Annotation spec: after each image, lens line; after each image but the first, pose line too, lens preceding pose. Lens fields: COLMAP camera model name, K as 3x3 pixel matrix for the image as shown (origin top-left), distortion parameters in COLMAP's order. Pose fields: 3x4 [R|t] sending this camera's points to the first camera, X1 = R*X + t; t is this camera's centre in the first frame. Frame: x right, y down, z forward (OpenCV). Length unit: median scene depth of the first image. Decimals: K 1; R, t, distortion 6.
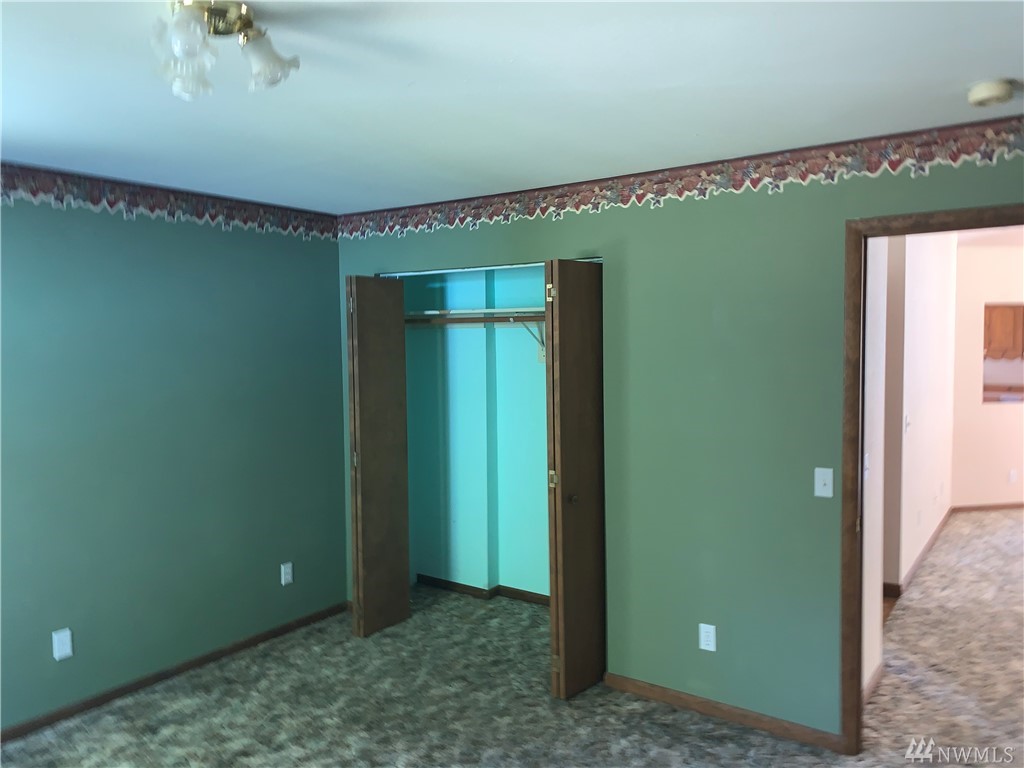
lens RADIAL K [[809.5, 0, 512.0], [0, 809.5, 384.0], [0, 0, 1]] dist [0.040191, -0.001615]
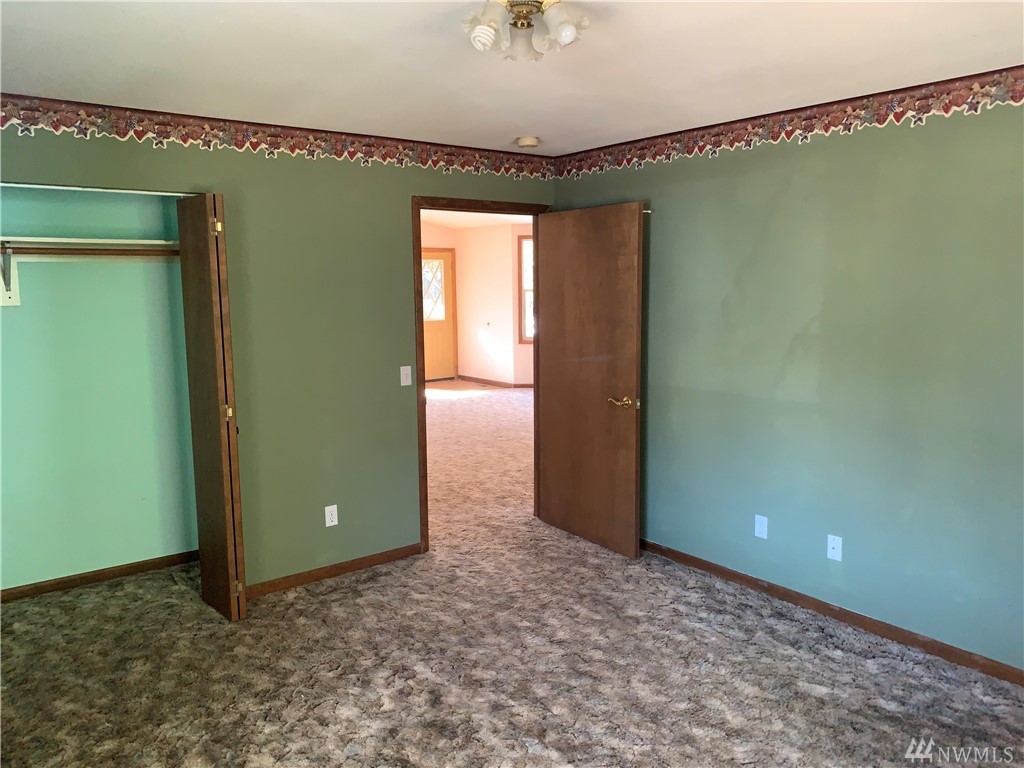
lens RADIAL K [[781.3, 0, 510.6], [0, 781.3, 380.7], [0, 0, 1]] dist [0.017432, -0.006226]
pose [[0.269052, -0.102959, 0.957607, -0.802515], [0.071648, 0.993654, 0.086704, 0.020351], [-0.960457, 0.045283, 0.274722, 0.390283]]
